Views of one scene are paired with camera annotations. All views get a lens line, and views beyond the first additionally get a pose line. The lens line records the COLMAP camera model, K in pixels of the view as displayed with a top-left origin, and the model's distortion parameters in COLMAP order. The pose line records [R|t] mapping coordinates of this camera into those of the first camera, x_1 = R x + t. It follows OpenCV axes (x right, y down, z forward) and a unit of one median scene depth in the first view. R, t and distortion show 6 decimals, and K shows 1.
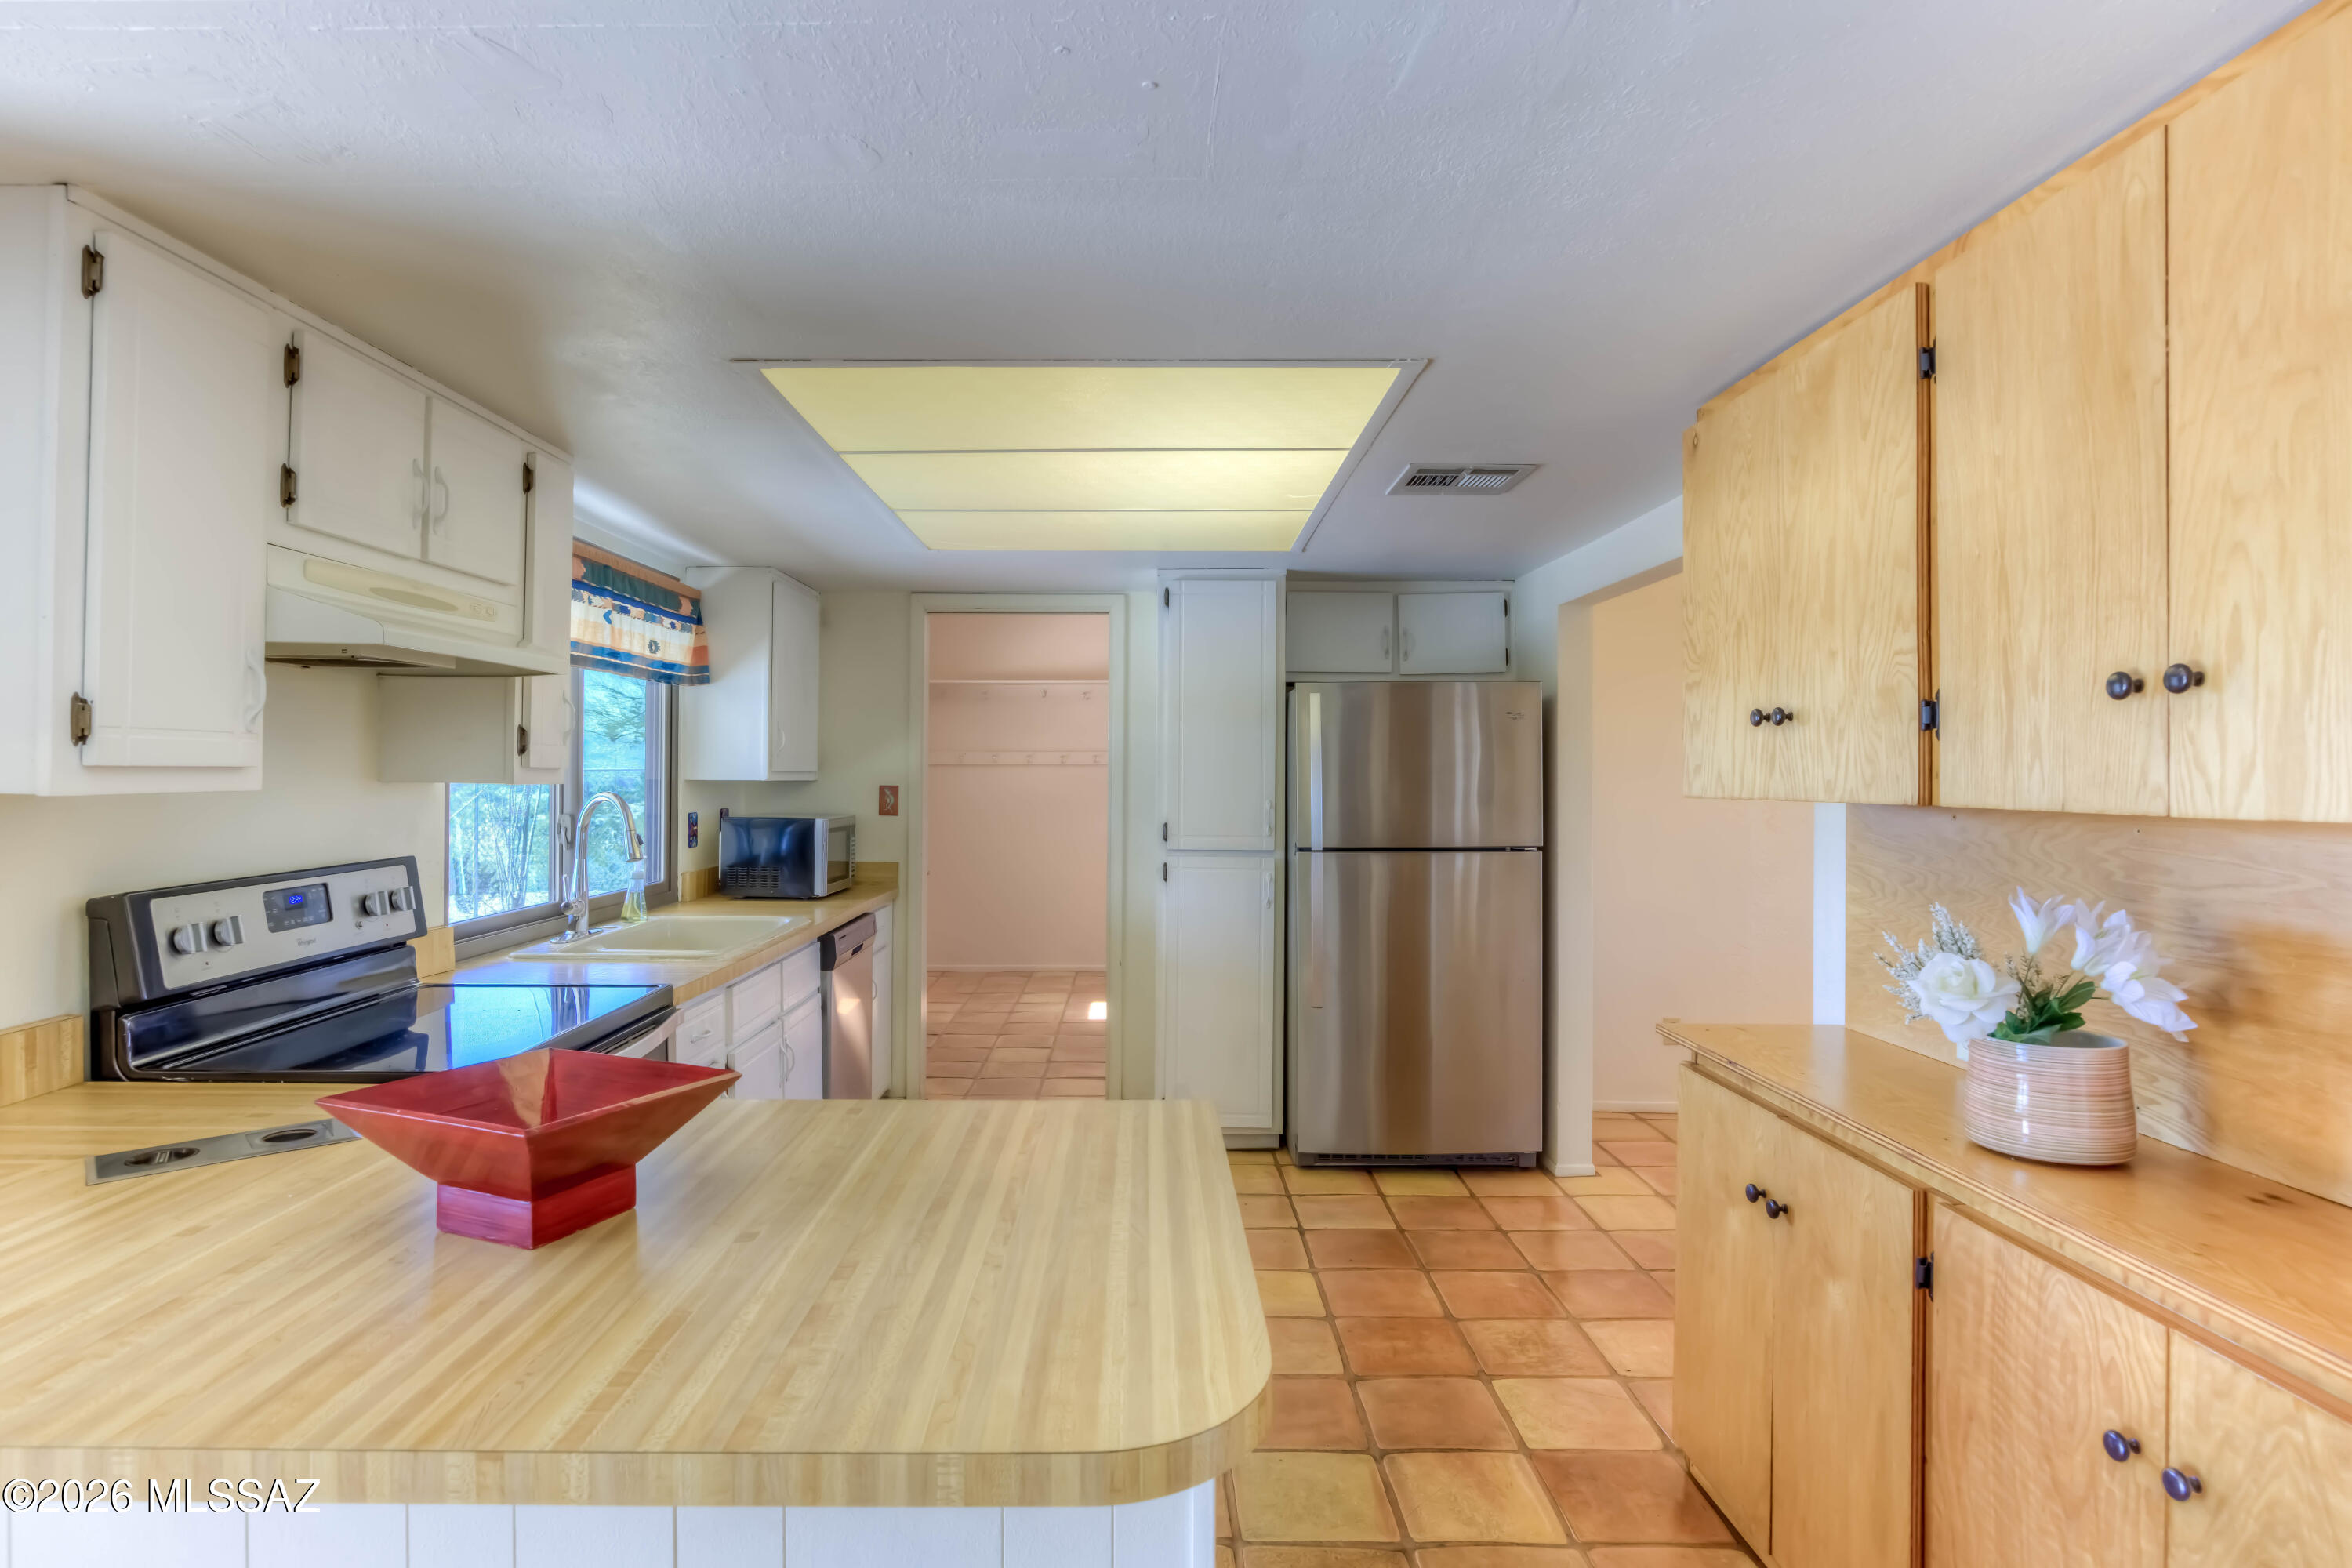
lens RADIAL K [[1275.3, 0, 1173.4], [0, 1275.3, 773.4], [0, 0, 1]] dist [-0.000943, 0.000003]
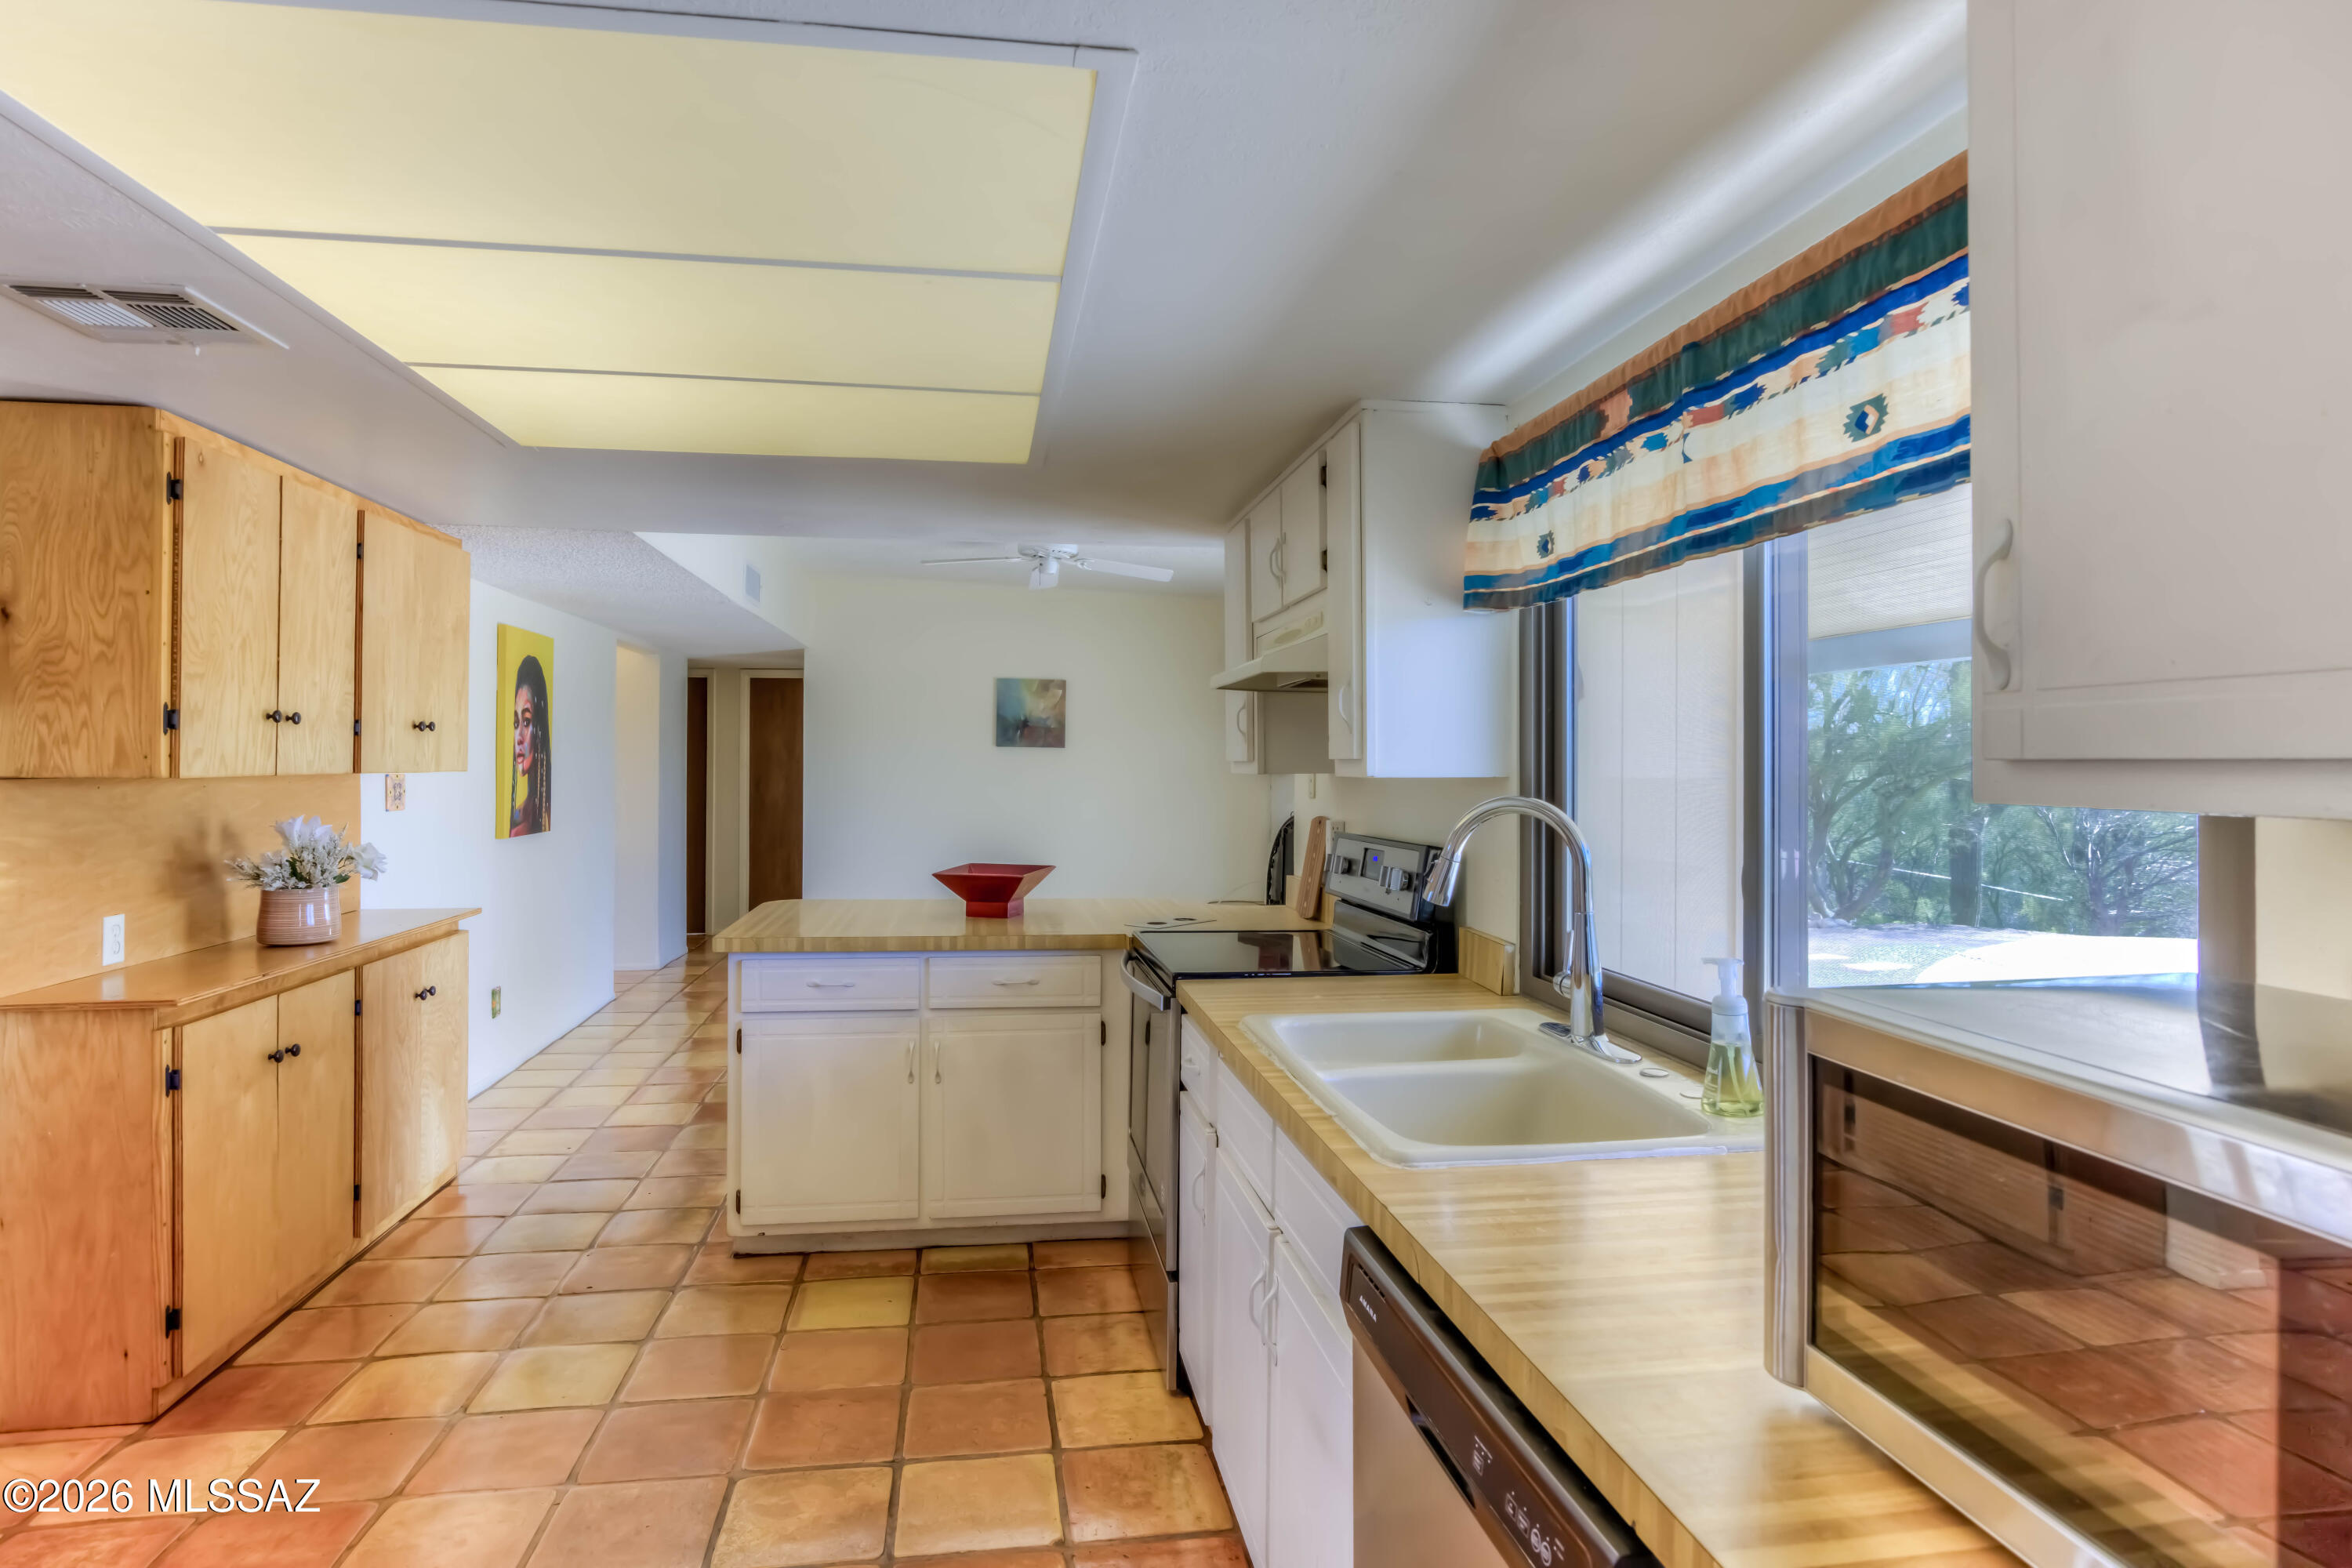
lens RADIAL K [[1275.3, 0, 1167.6], [0, 1275.3, 774.8], [0, 0, 1]] dist [-0.000943, 0.000003]
pose [[-0.991762, -0.000220, -0.128094, -0.322875], [-0.000422, 0.999999, 0.001550, 0.016731], [0.128094, 0.001592, -0.991761, 2.432386]]
